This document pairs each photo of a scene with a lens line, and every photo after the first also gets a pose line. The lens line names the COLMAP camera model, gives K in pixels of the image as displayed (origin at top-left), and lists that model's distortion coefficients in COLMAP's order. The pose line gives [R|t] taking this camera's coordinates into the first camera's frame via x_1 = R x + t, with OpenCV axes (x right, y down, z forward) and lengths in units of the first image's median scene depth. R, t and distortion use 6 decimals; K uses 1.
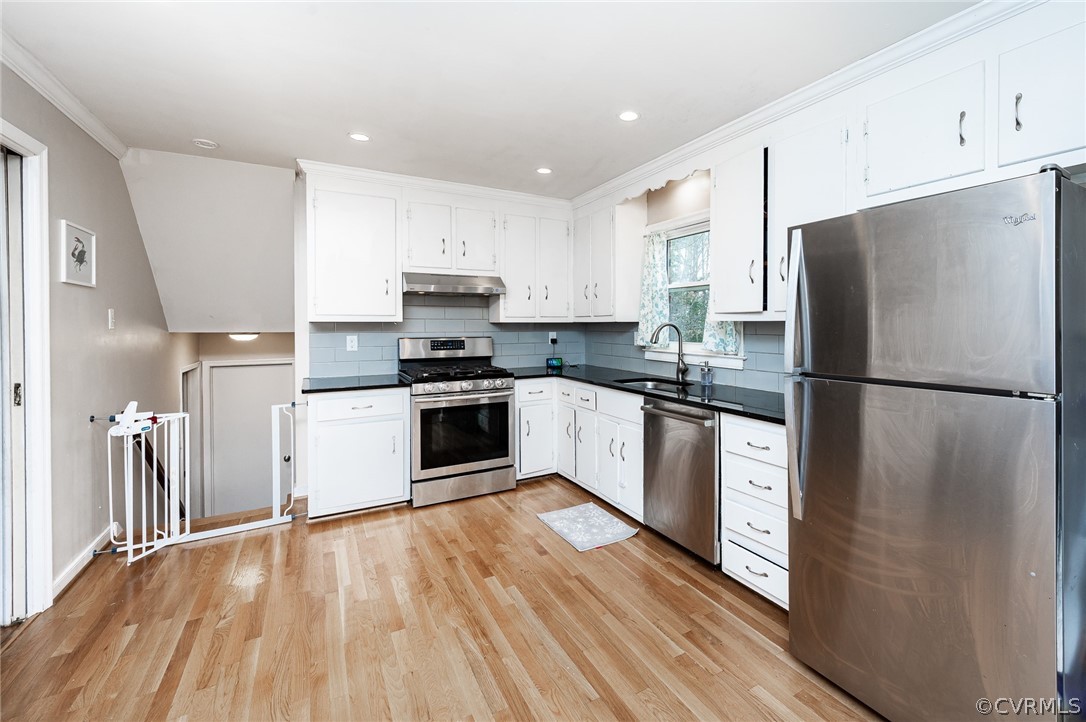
lens RADIAL K [[467.9, 0, 597.4], [0, 467.9, 327.2], [0, 0, 1]] dist [0.000560, -0.000005]
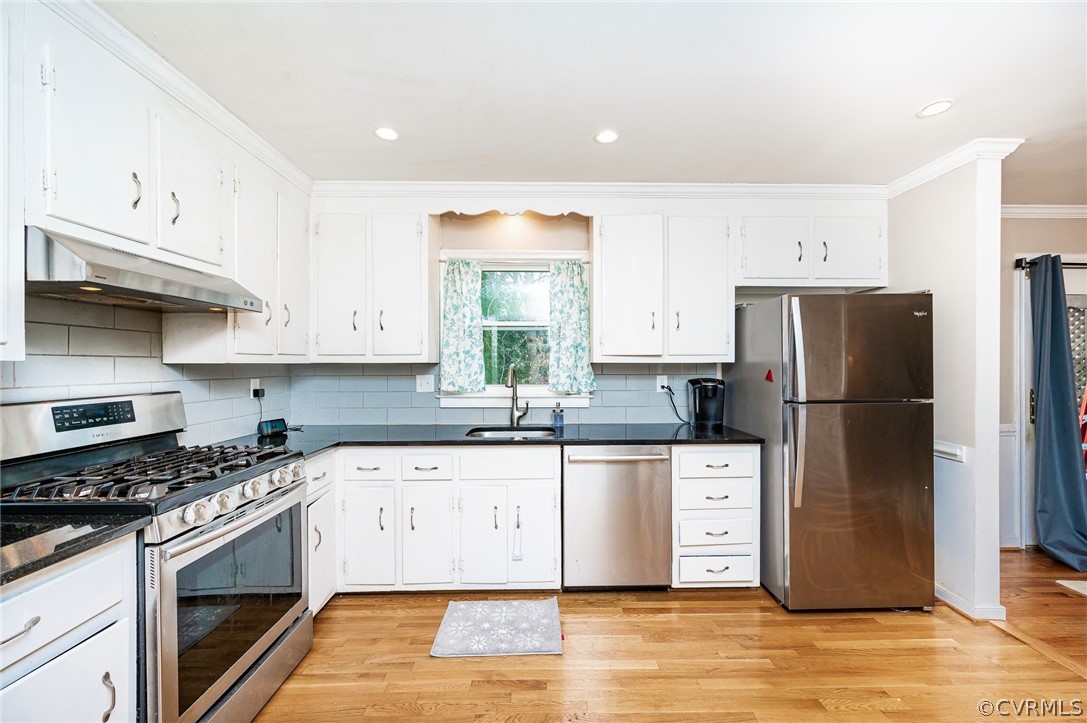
lens RADIAL K [[432.5, 0, 549.6], [0, 432.5, 362.9], [0, 0, 1]] dist [-0.000280, 0.000328]
pose [[0.504457, 0.002522, 0.863433, -0.502572], [0.007061, 0.999950, -0.007046, -0.005143], [-0.863408, 0.009652, 0.504414, 0.476045]]
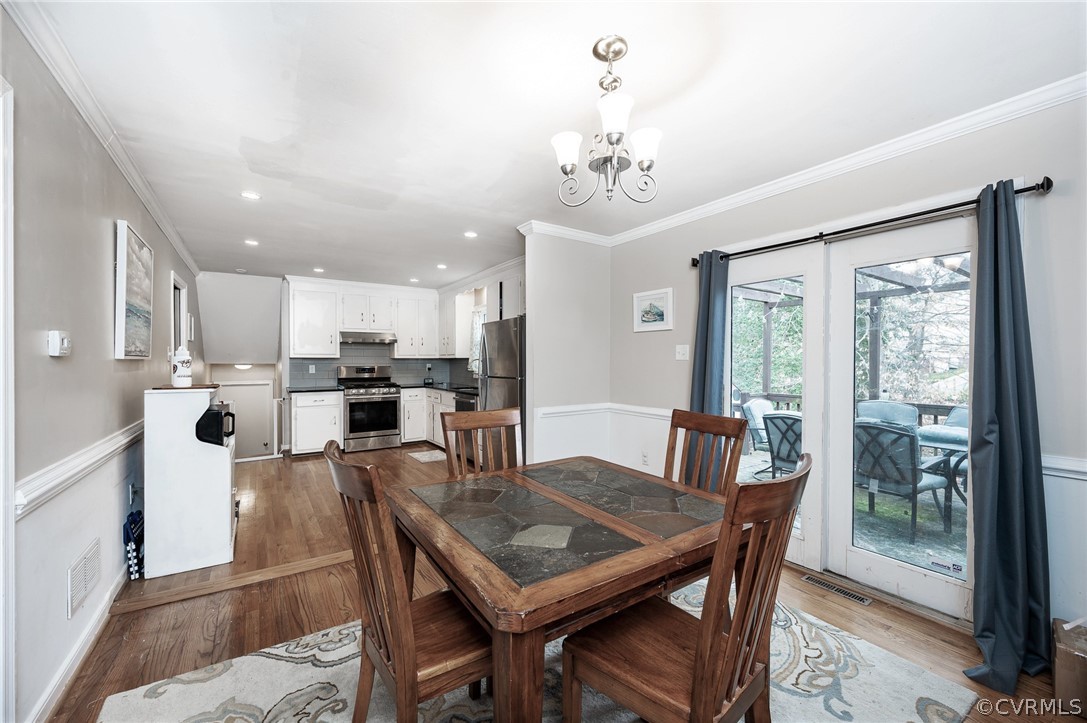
lens RADIAL K [[432.5, 0, 547.4], [0, 432.5, 362.5], [0, 0, 1]] dist [-0.000280, 0.000328]
pose [[0.999404, -0.001770, 0.034489, 0.369959], [0.001844, 0.999996, -0.002113, 0.013005], [-0.034485, 0.002175, 0.999403, -0.795073]]
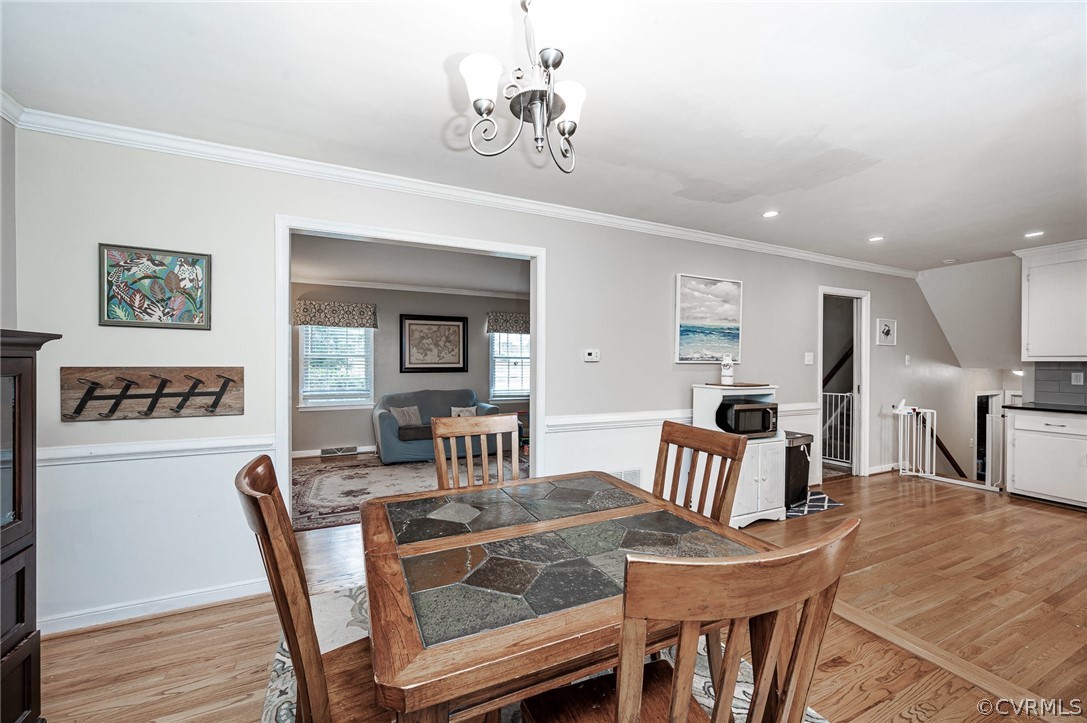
lens RADIAL K [[432.5, 0, 541.5], [0, 432.5, 364.3], [0, 0, 1]] dist [-0.000280, 0.000328]
pose [[-0.111135, 0.005323, -0.993791, 0.807878], [-0.008727, 0.999942, 0.006331, 0.001679], [0.993767, 0.009376, -0.111082, -0.293844]]
